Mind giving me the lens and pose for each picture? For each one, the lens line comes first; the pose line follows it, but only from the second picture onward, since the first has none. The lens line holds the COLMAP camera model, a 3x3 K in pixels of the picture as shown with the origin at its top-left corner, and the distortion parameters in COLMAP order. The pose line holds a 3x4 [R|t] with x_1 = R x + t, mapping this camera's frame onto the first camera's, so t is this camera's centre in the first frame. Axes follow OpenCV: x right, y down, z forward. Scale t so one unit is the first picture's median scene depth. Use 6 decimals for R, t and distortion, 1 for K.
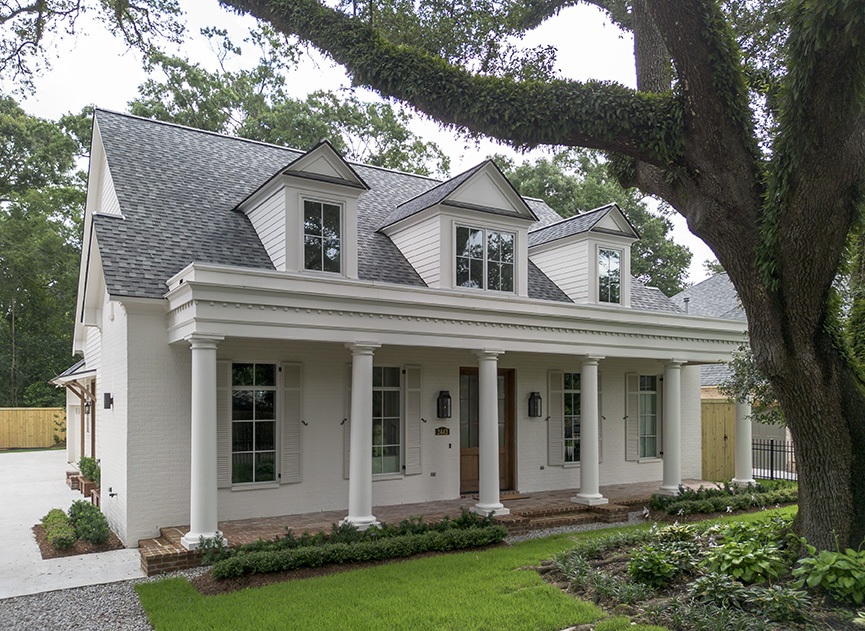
lens RADIAL K [[689.1, 0, 429.5], [0, 689.1, 387.8], [0, 0, 1]] dist [0.011556, 0.003247]
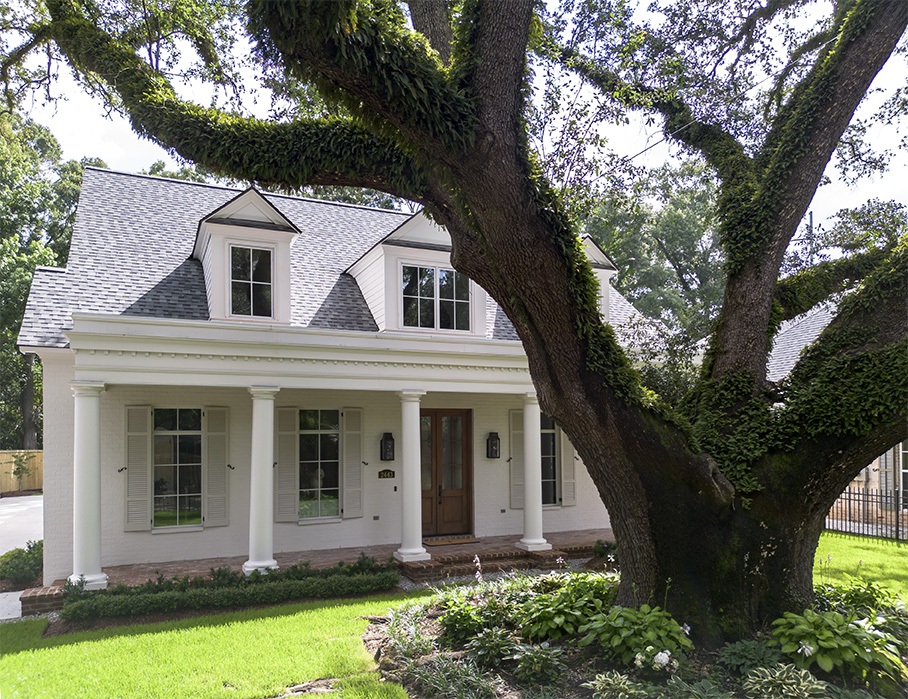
lens RADIAL K [[700.3, 0, 456.8], [0, 700.3, 413.2], [0, 0, 1]] dist [0.007348, -0.003080]
pose [[0.991962, -0.014122, -0.125743, 0.254513], [0.011808, 0.999747, -0.019126, -0.003218], [0.125982, 0.017487, 0.991878, 0.022071]]
